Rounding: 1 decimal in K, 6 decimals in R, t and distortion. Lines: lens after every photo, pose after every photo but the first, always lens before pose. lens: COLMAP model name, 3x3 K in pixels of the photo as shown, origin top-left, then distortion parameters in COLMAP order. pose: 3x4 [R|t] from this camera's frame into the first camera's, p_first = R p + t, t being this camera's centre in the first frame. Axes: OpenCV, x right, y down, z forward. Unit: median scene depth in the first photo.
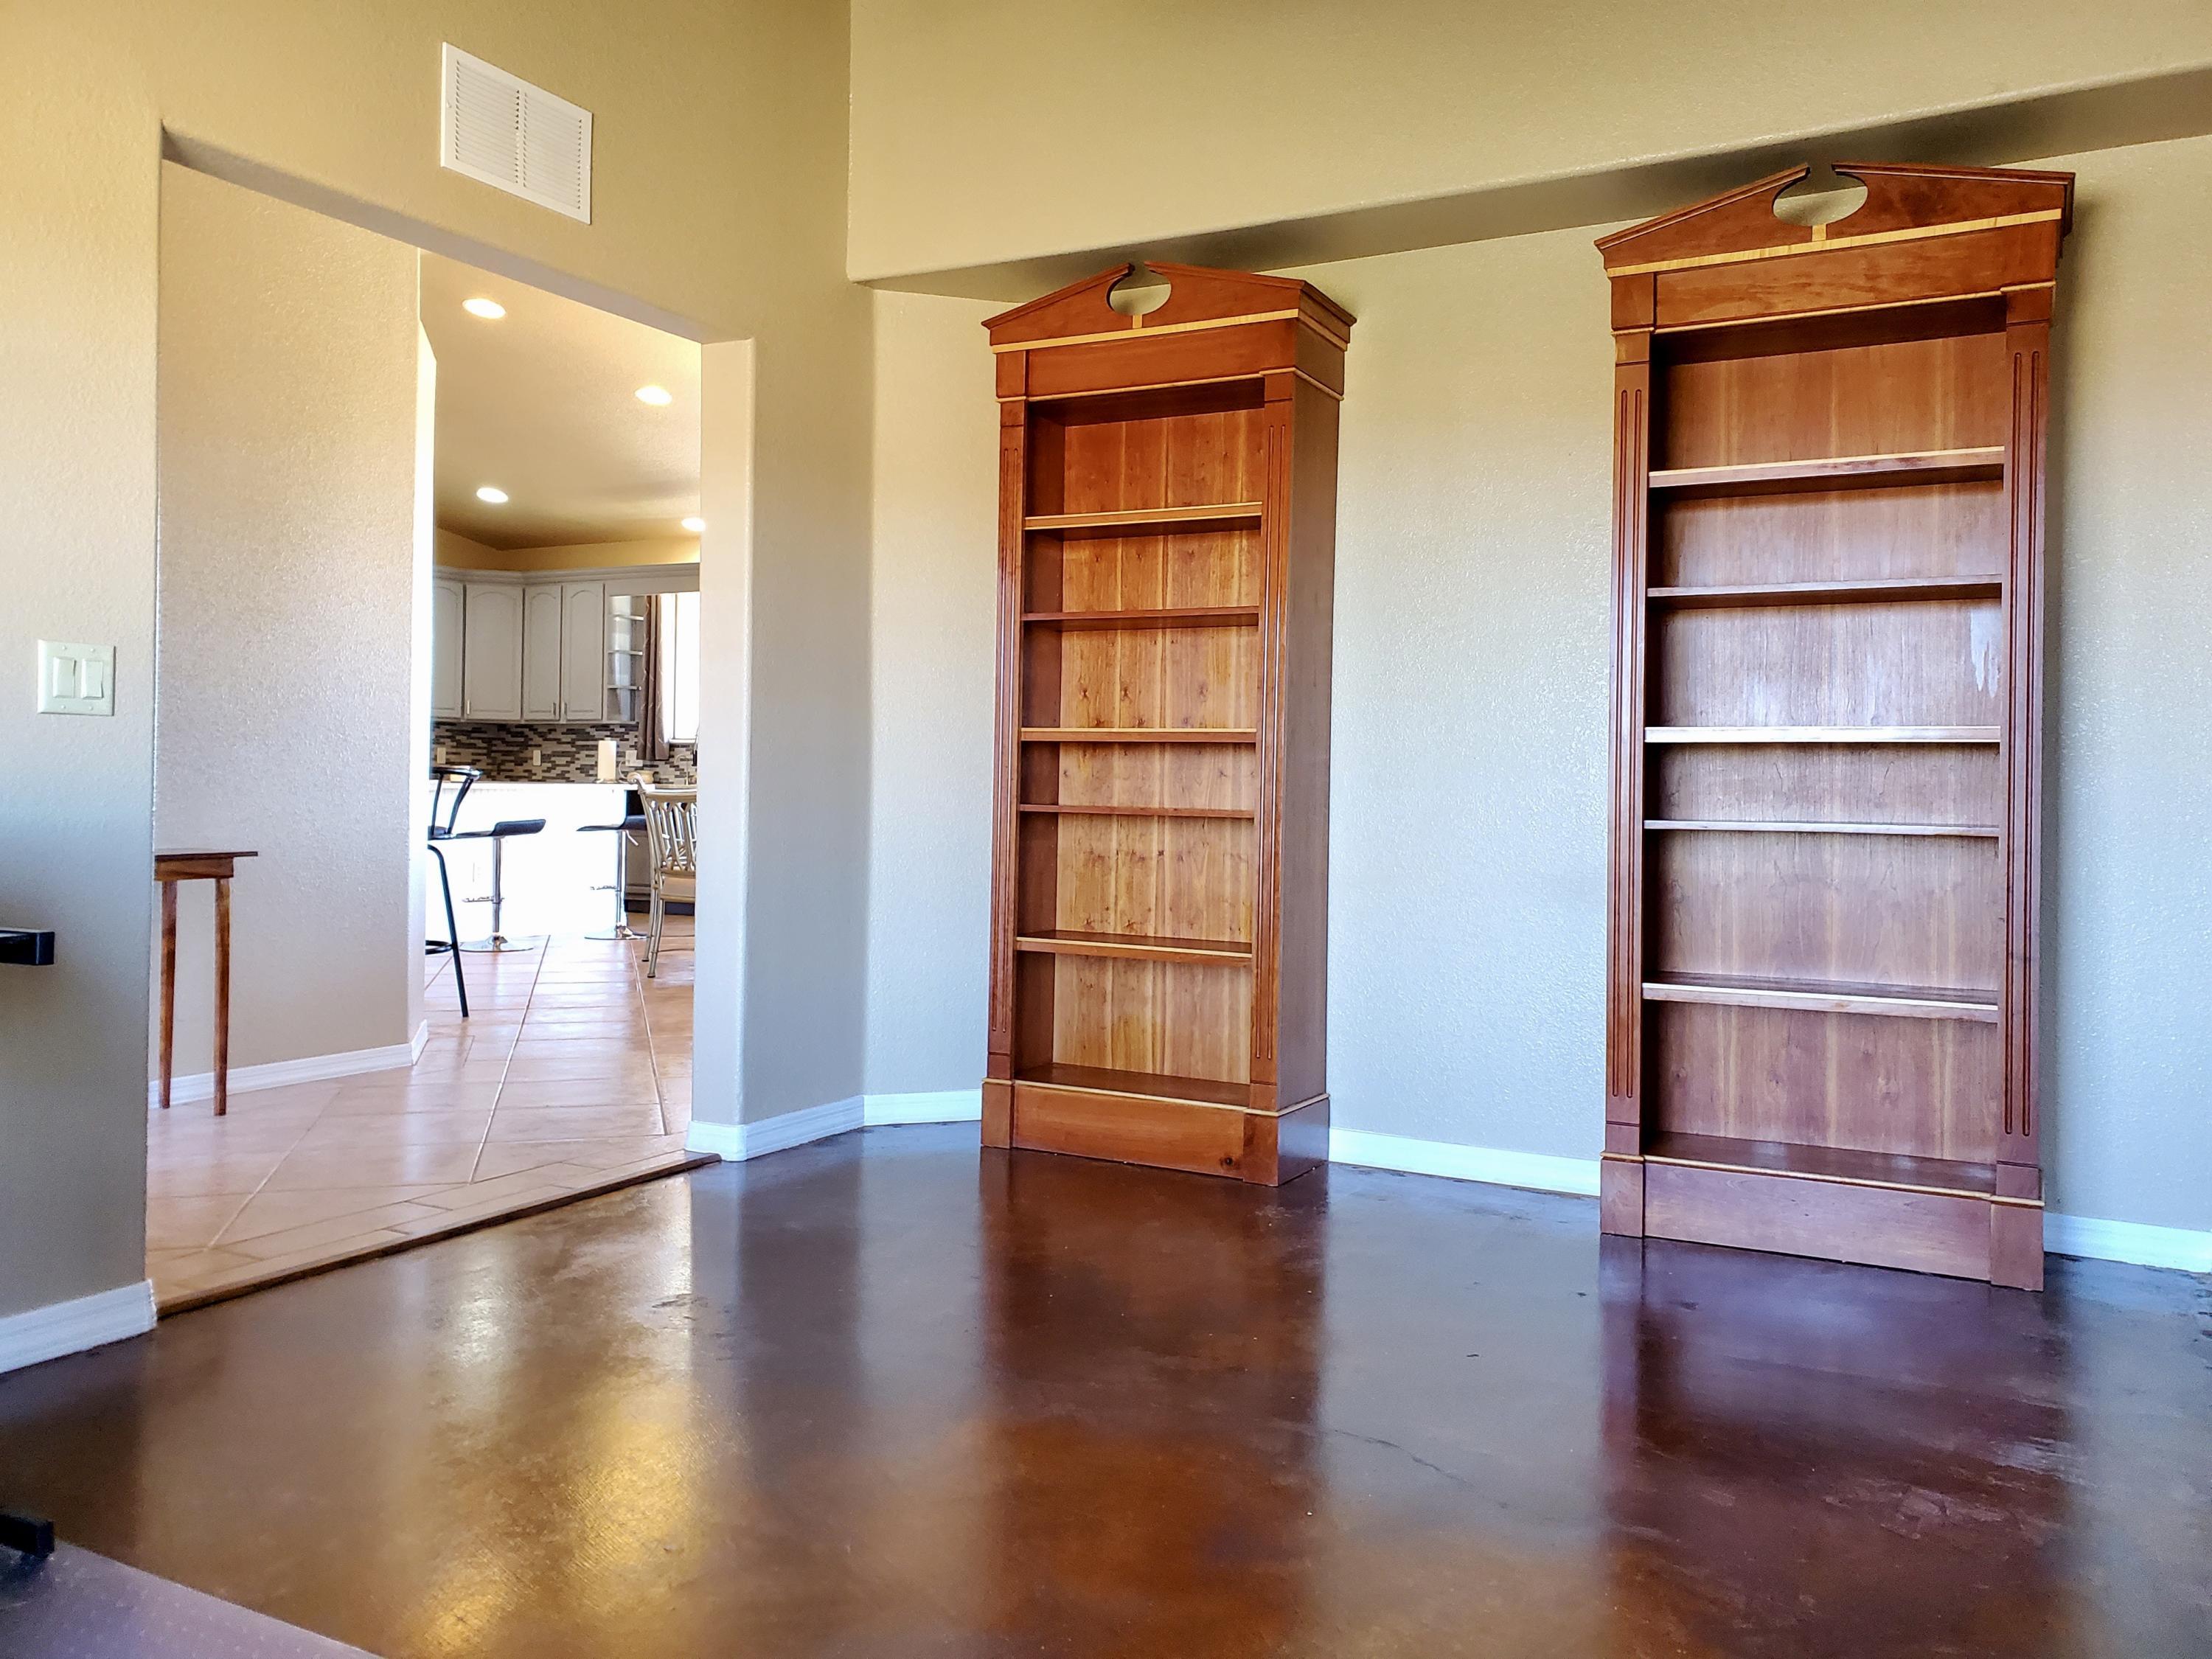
lens RADIAL K [[1686.2, 0, 1107.9], [0, 1686.2, 829.2], [0, 0, 1]] dist [-0.000466, 0.001866]
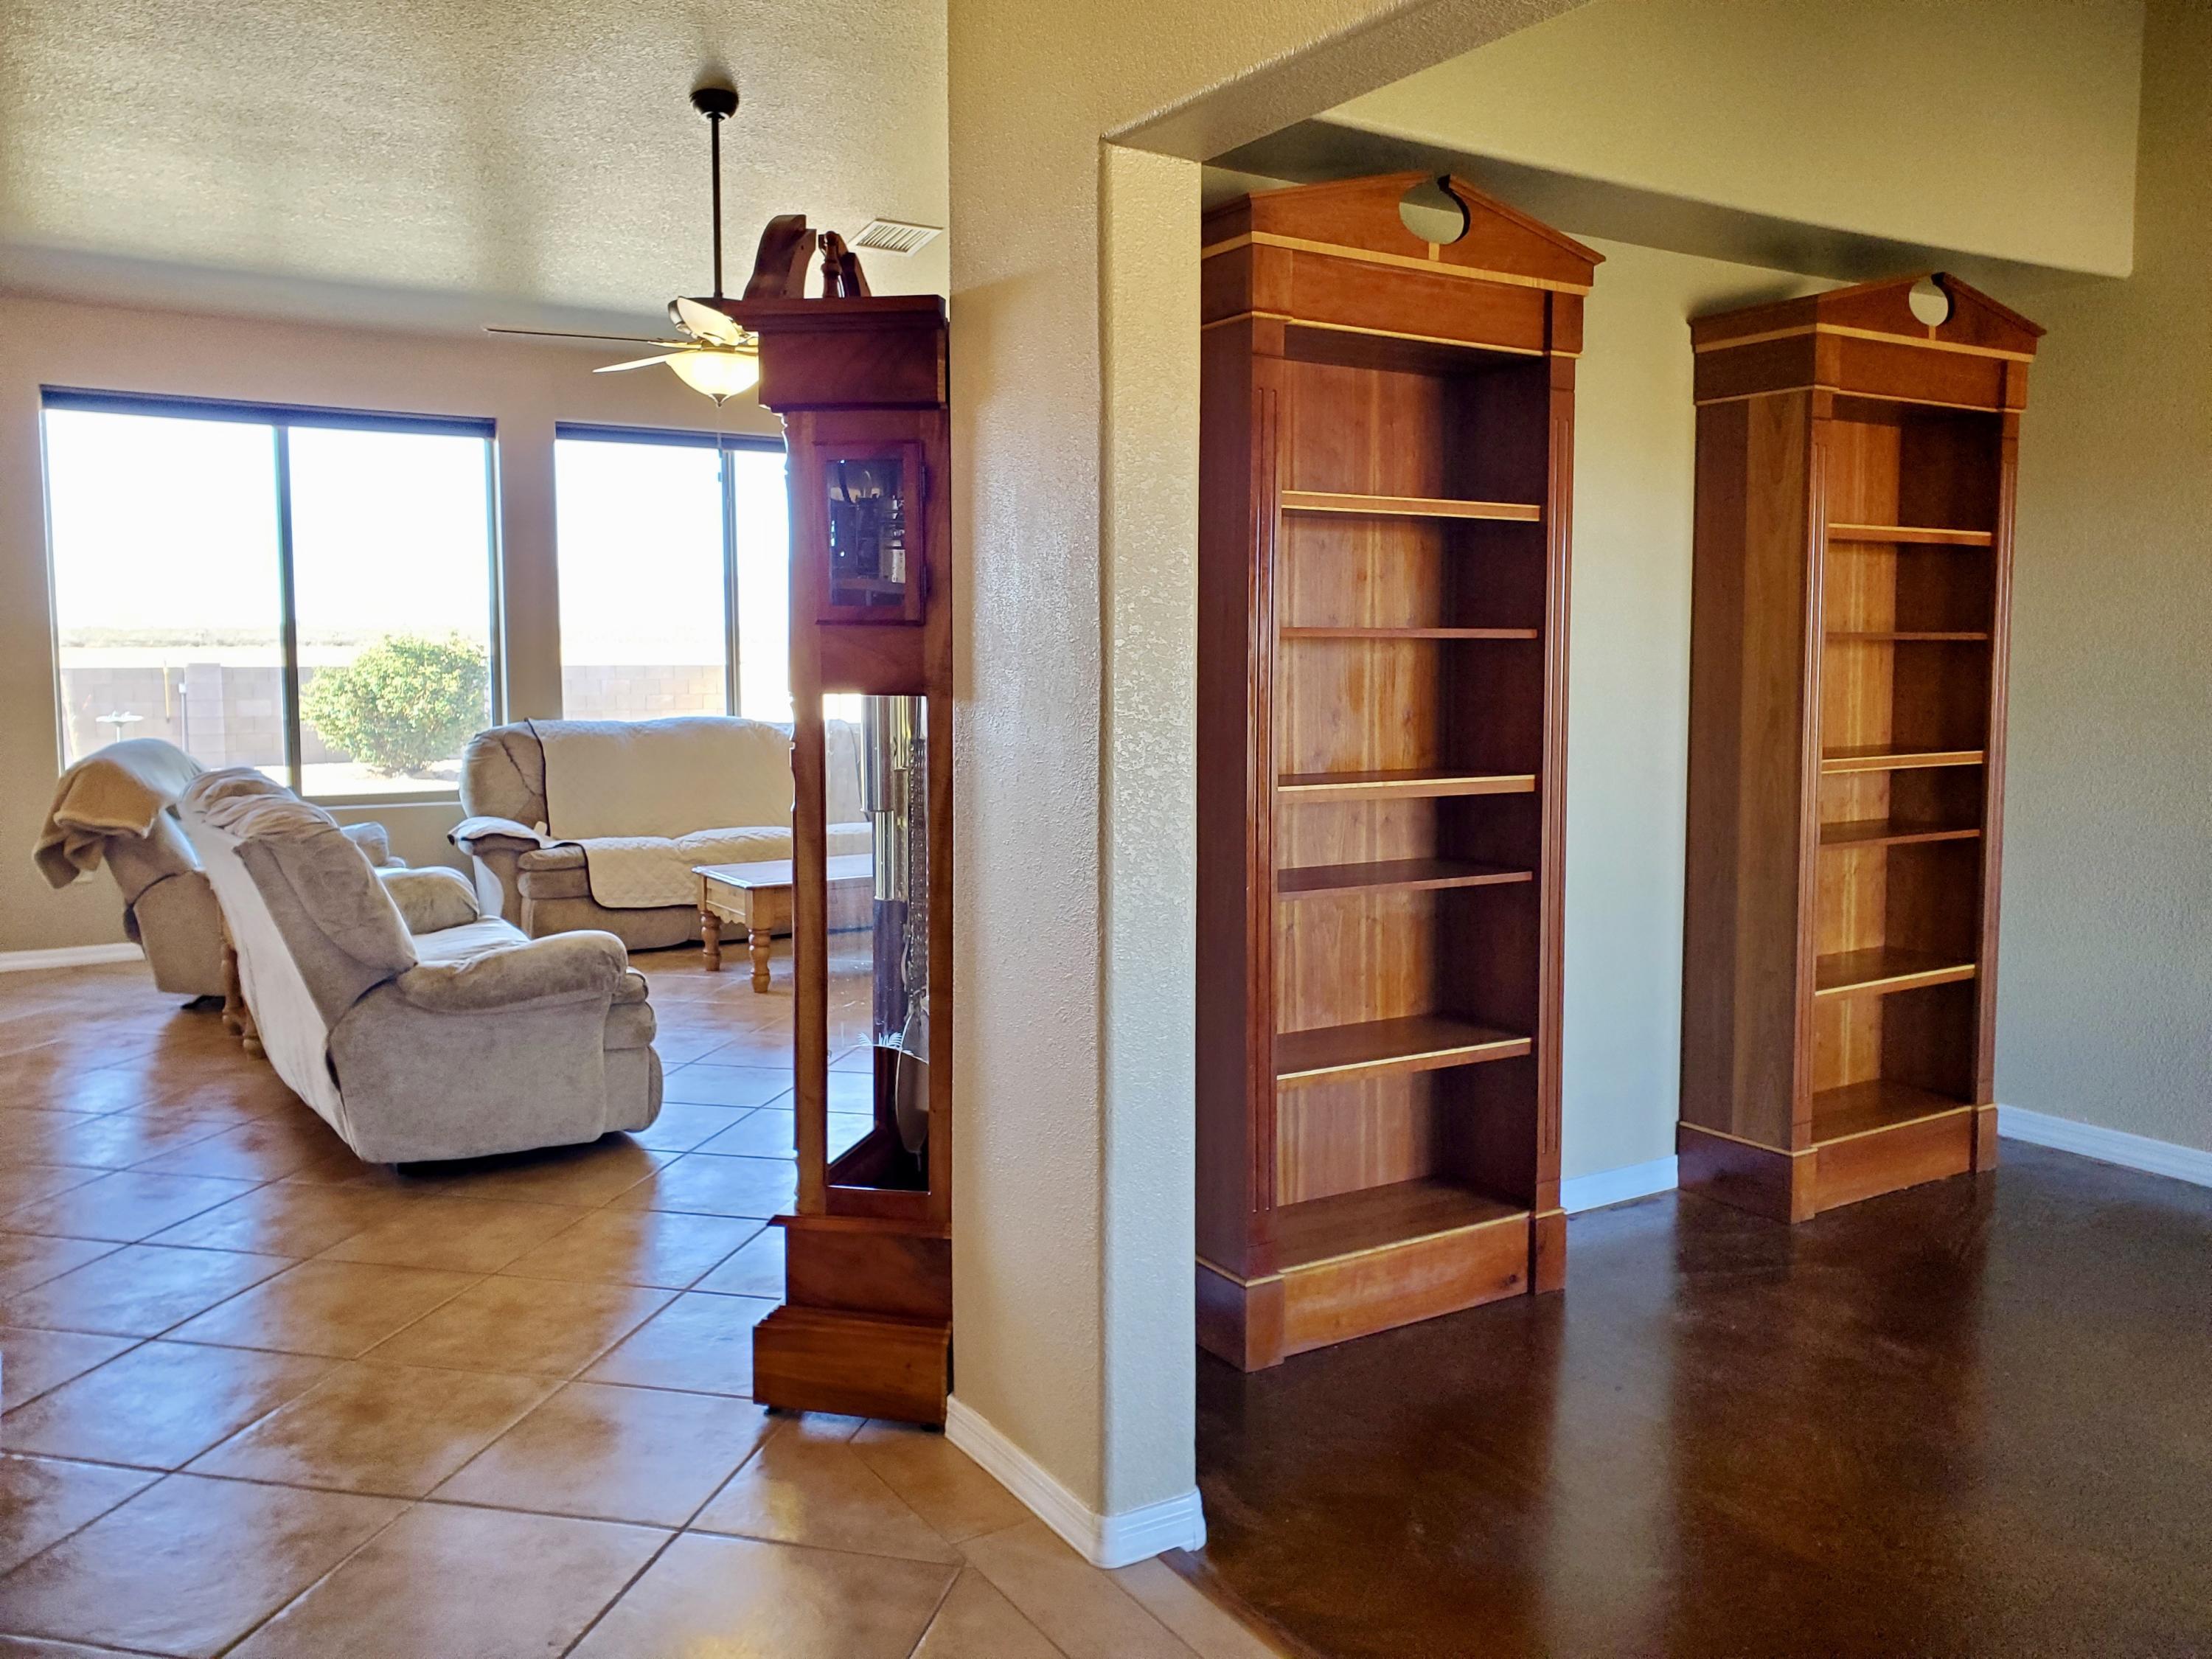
lens RADIAL K [[1686.2, 0, 1108.9], [0, 1686.2, 815.8], [0, 0, 1]] dist [-0.000466, 0.001866]
pose [[0.514707, -0.093859, 0.852213, -0.687617], [0.025883, 0.995238, 0.093979, -0.114843], [-0.856976, -0.026314, 0.514685, 0.684032]]
